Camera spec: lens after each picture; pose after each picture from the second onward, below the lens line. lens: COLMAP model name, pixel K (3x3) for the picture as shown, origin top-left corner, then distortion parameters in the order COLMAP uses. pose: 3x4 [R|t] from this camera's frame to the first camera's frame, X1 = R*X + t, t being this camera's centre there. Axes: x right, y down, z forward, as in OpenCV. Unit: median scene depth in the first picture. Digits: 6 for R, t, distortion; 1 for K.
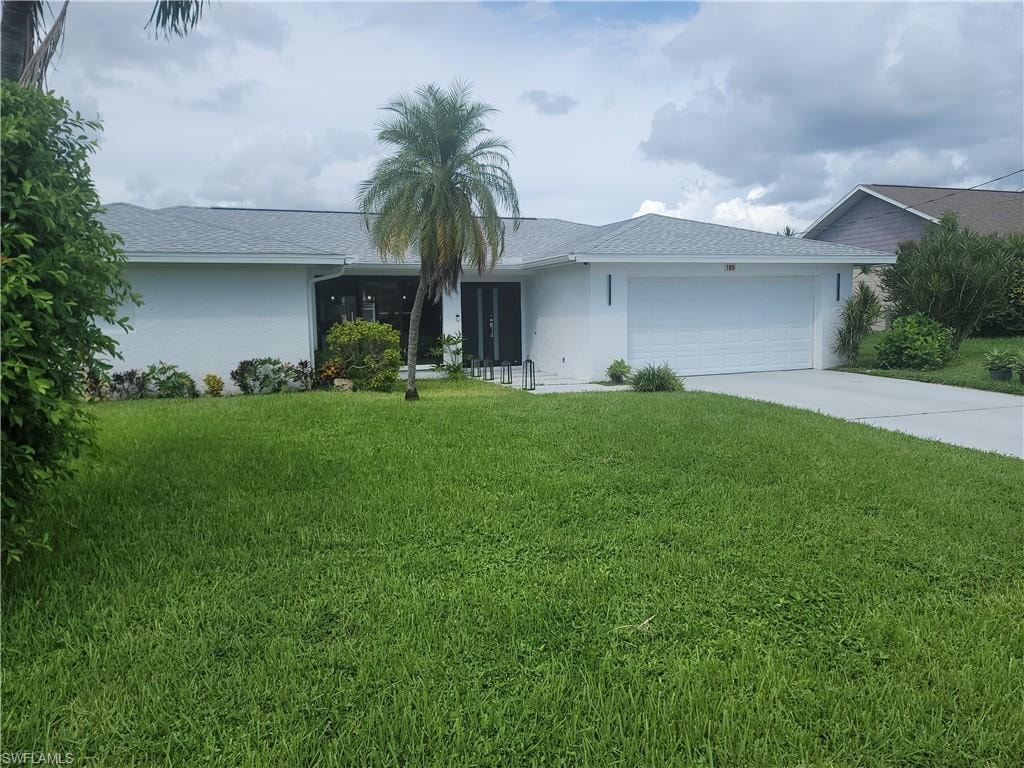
lens RADIAL K [[756.1, 0, 510.0], [0, 756.1, 384.0], [0, 0, 1]] dist [0.058689, -0.055121]
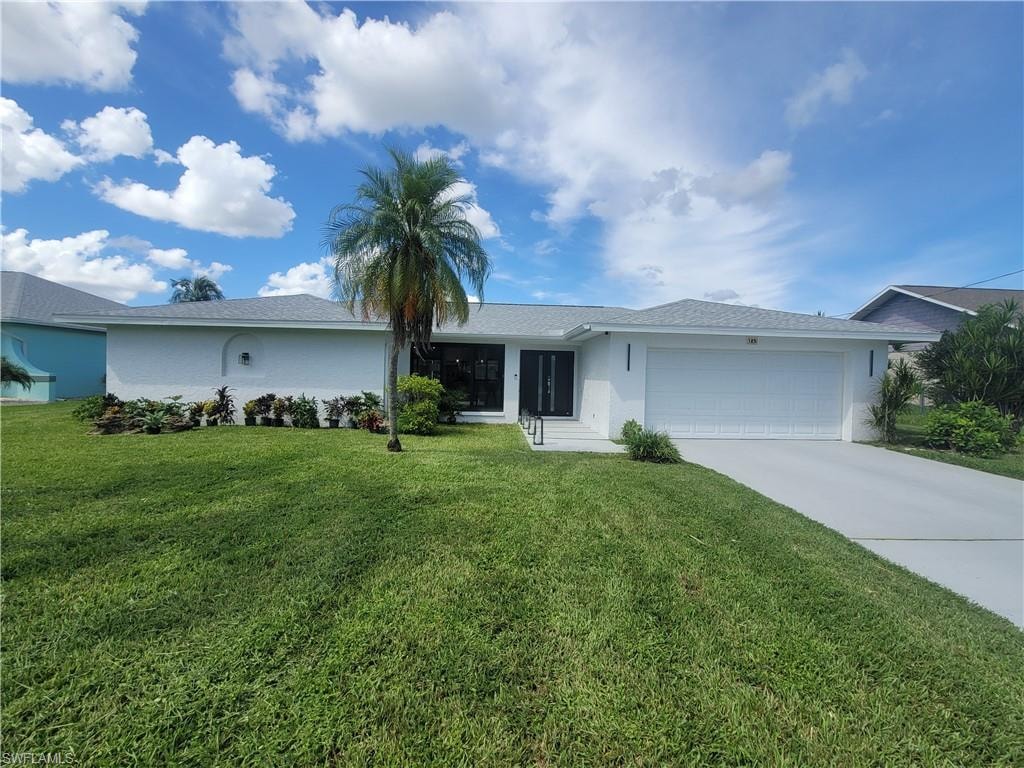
lens RADIAL K [[419.4, 0, 510.6], [0, 419.4, 379.0], [0, 0, 1]] dist [-0.003262, -0.000332]
pose [[0.952934, 0.045559, -0.299736, 0.139061], [-0.071240, 0.994612, -0.075312, -0.029702], [0.294689, 0.093120, 0.951045, 0.327817]]
